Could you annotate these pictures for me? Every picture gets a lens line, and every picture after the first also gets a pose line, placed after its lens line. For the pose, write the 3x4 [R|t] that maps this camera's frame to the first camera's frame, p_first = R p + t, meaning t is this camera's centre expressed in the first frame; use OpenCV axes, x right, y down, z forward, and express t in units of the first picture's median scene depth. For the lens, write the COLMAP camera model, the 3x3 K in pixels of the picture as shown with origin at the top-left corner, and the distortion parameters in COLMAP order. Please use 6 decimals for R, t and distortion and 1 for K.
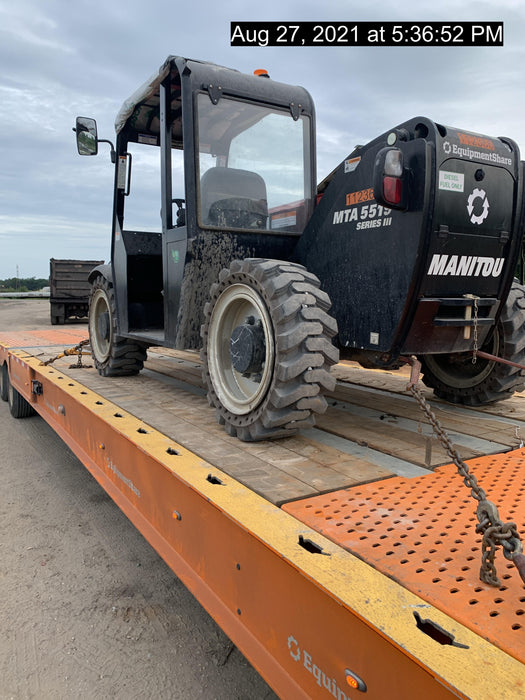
lens RADIAL K [[537.7, 0, 262.5], [0, 537.7, 350.0], [0, 0, 1]] dist [0.006099, 0.000164]
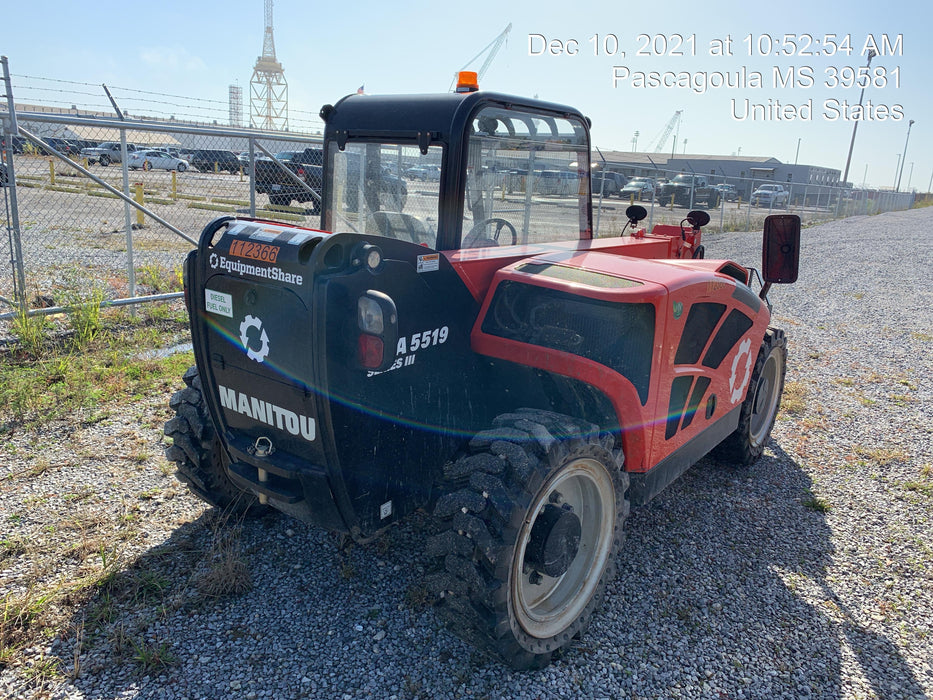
lens RADIAL K [[695.1, 0, 461.3], [0, 695.1, 345.7], [0, 0, 1]] dist [0.033202, 0.000189]
pose [[0.362411, 0.249095, -0.898115, 1.303978], [-0.146078, 0.966895, 0.209226, -0.478834], [0.920500, 0.055369, 0.386801, 0.865815]]
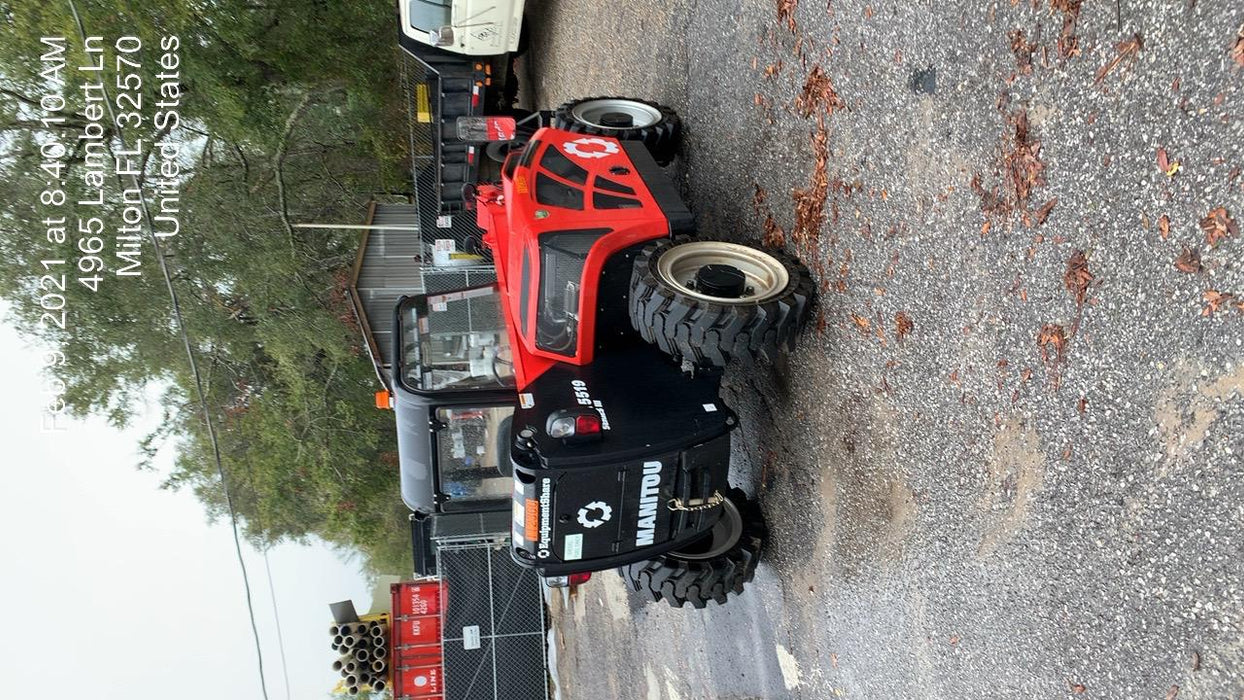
lens RADIAL K [[881.3, 0, 622.0], [0, 881.3, 350.0], [0, 0, 1]] dist [0.001782, 0.000581]
pose [[0.167238, -0.453539, -0.875405, 1.934134], [0.984809, 0.034771, 0.170124, -0.491622], [-0.046719, -0.890558, 0.452465, 0.507957]]
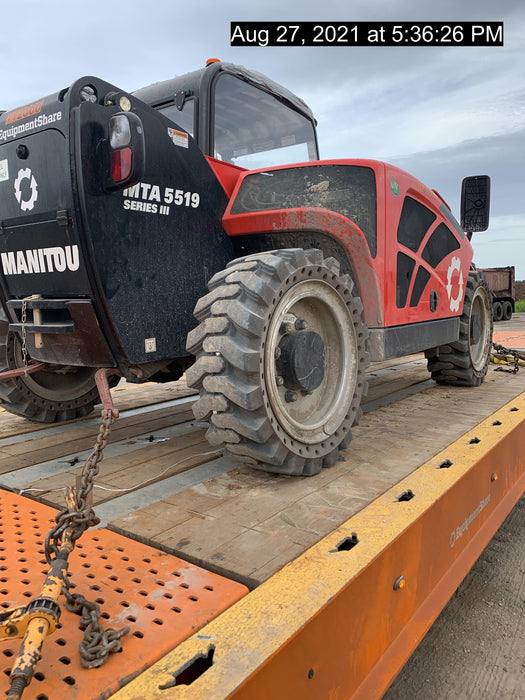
lens RADIAL K [[534.5, 0, 262.5], [0, 534.5, 350.0], [0, 0, 1]] dist [-0.031815, 0.003063]
pose [[0.398198, 0.087023, -0.913162, 1.271241], [-0.081464, 0.994911, 0.059290, -0.095380], [0.913675, 0.050781, 0.403261, 0.984630]]
